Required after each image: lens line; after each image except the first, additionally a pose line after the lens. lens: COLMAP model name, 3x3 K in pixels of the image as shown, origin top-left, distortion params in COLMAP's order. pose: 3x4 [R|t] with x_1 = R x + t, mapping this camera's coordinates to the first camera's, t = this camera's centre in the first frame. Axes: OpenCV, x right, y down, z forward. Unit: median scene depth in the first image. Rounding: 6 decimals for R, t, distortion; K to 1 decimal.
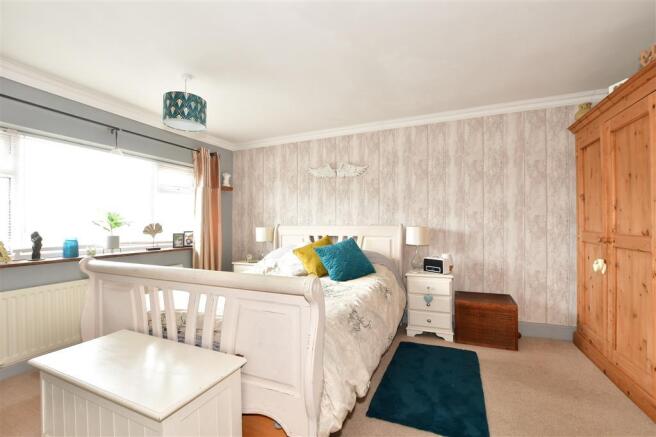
lens RADIAL K [[287.6, 0, 327.7], [0, 287.6, 222.6], [0, 0, 1]] dist [-0.027688, 0.000762]
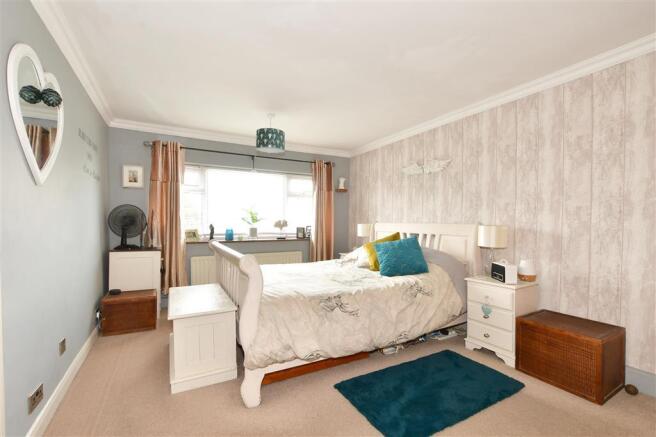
lens RADIAL K [[287.6, 0, 327.7], [0, 287.6, 222.6], [0, 0, 1]] dist [-0.027688, 0.000762]
pose [[0.790657, 0.012375, -0.612135, 0.441274], [-0.006453, 0.999909, 0.011878, -0.001483], [0.612226, -0.005441, 0.790664, 0.034732]]
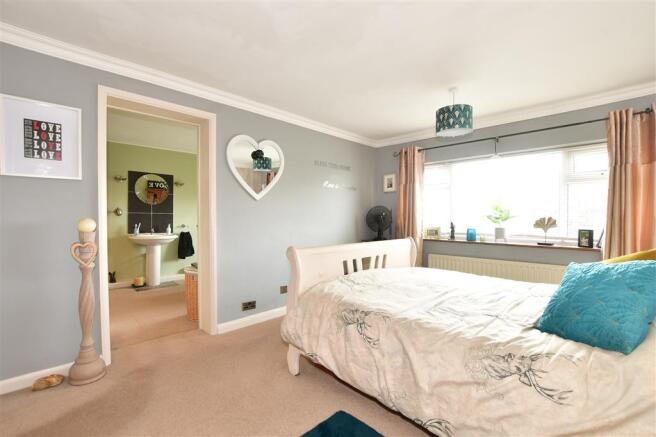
lens RADIAL K [[287.6, 0, 327.7], [0, 287.6, 222.6], [0, 0, 1]] dist [-0.027688, 0.000762]
pose [[-0.379300, 0.019365, -0.925071, 0.570209], [0.002547, 0.999799, 0.019885, -0.000191], [0.925270, 0.005186, -0.379274, 0.713558]]
